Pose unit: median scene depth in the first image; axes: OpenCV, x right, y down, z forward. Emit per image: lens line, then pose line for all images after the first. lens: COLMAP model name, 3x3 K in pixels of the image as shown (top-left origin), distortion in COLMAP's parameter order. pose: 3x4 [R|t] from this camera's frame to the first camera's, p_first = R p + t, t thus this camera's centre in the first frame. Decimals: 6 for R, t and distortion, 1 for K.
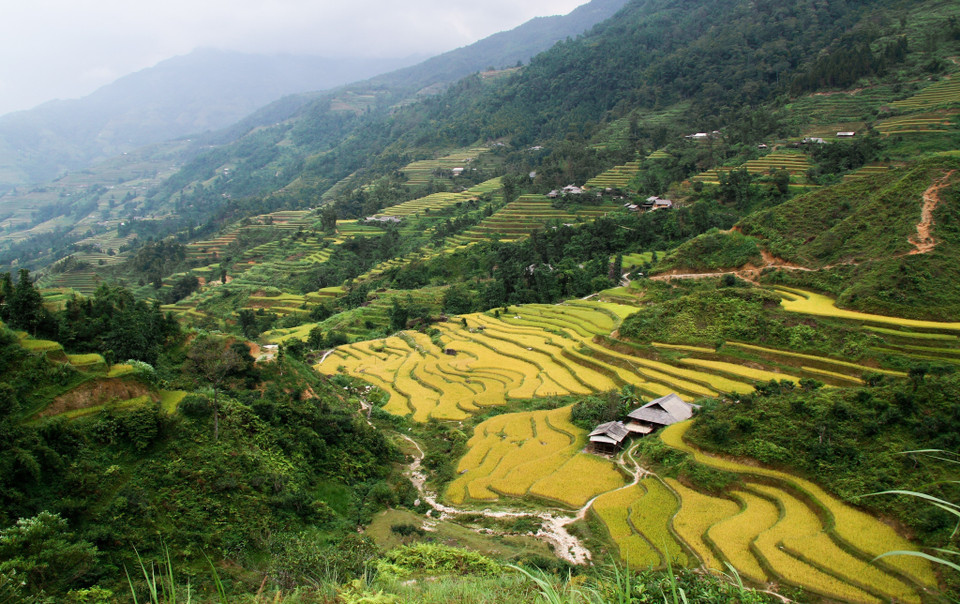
lens RADIAL K [[773.0, 0, 479.9], [0, 773.0, 301.9], [0, 0, 1]] dist [0.008599, 0.002822]
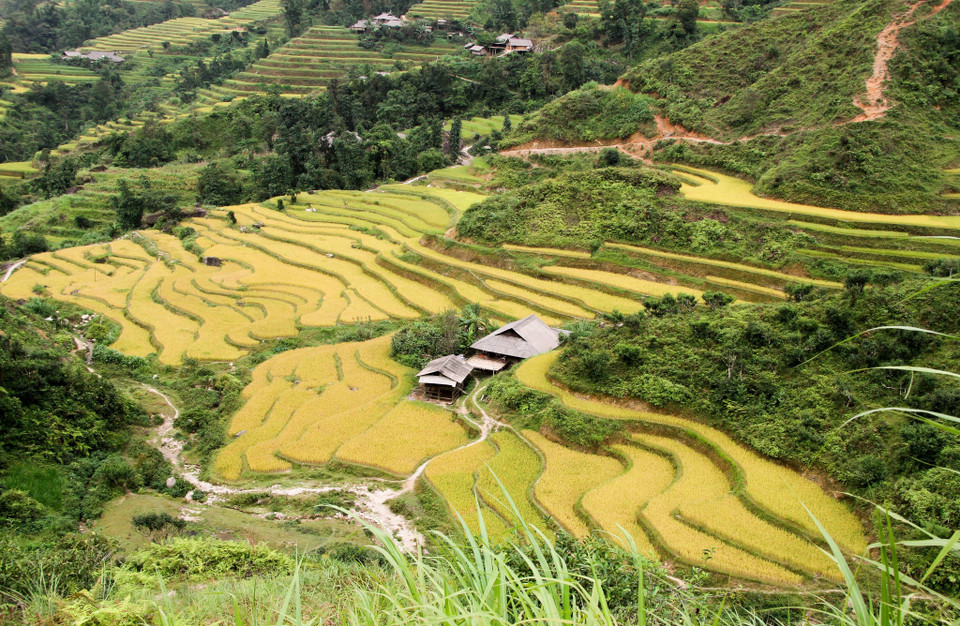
lens RADIAL K [[910.7, 0, 474.6], [0, 910.7, 328.9], [0, 0, 1]] dist [0.007955, 0.000000]
pose [[0.971791, -0.033579, 0.233441, -0.003434], [-0.001699, 0.988790, 0.149304, 0.003655], [-0.235838, -0.145489, 0.960840, 0.186972]]
